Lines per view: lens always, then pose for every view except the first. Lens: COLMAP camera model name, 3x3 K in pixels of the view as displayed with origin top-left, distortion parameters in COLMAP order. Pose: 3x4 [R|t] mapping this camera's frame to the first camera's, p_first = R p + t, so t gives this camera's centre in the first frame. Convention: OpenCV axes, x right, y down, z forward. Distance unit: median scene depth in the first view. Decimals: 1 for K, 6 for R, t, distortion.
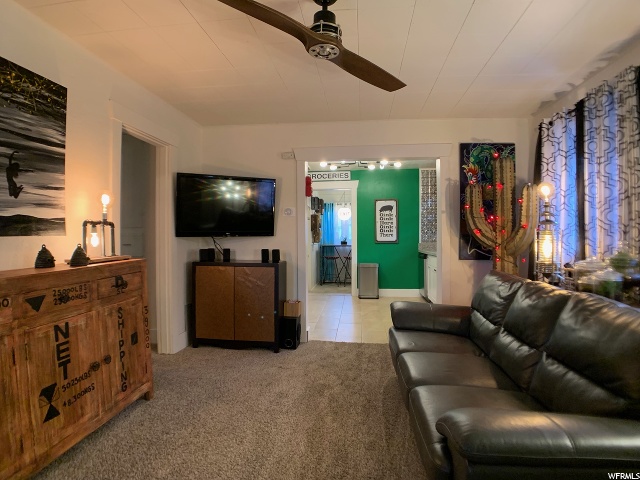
lens RADIAL K [[342.9, 0, 308.1], [0, 342.9, 239.5], [0, 0, 1]] dist [-0.103450, 0.023715]
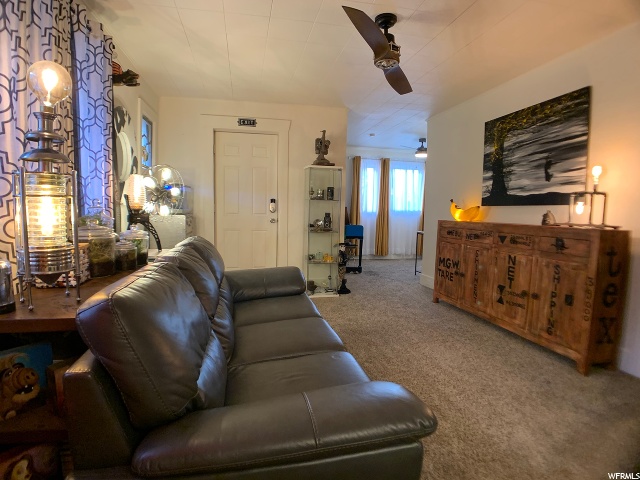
lens RADIAL K [[342.9, 0, 308.1], [0, 342.9, 239.5], [0, 0, 1]] dist [-0.103450, 0.023715]
pose [[-0.941459, 0.018425, -0.336622, 0.617675], [-0.018220, 0.994265, 0.105378, 0.008061], [0.336634, 0.105343, -0.935725, 1.654065]]
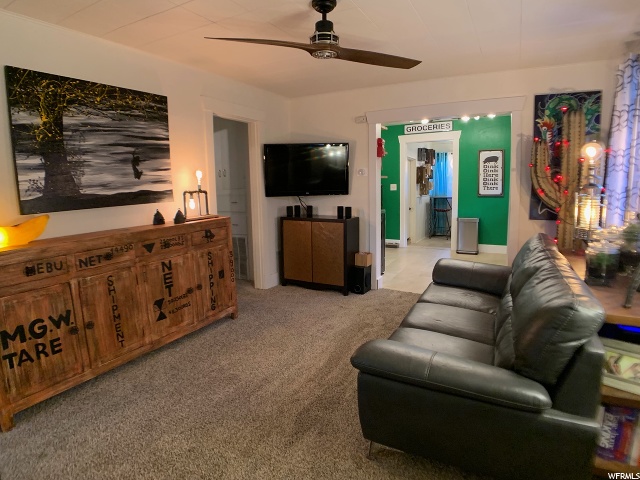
lens RADIAL K [[348.3, 0, 319.7], [0, 348.3, 227.3], [0, 0, 1]] dist [-0.072455, -0.000253]
pose [[0.936070, 0.027272, -0.350756, 0.366424], [0.013512, 0.993469, 0.113304, -0.057239], [0.351555, -0.110800, 0.929587, -0.188075]]
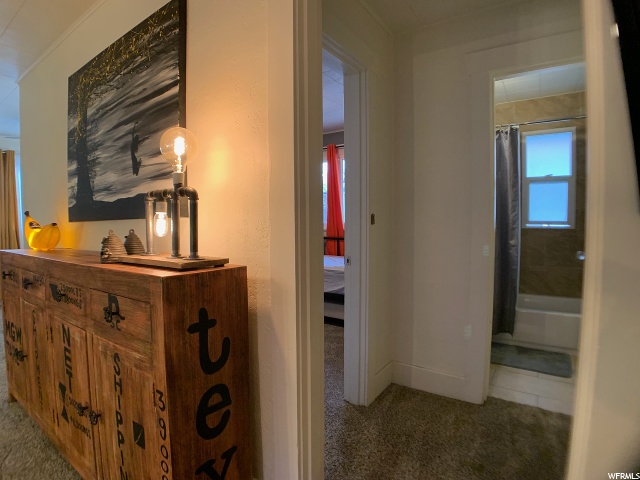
lens RADIAL K [[342.9, 0, 308.1], [0, 342.9, 239.5], [0, 0, 1]] dist [-0.103450, 0.023715]
pose [[-0.453364, 0.050322, -0.889904, -0.232753], [-0.006144, 0.998205, 0.059576, -0.008940], [0.891305, 0.032477, -0.452241, 1.398536]]
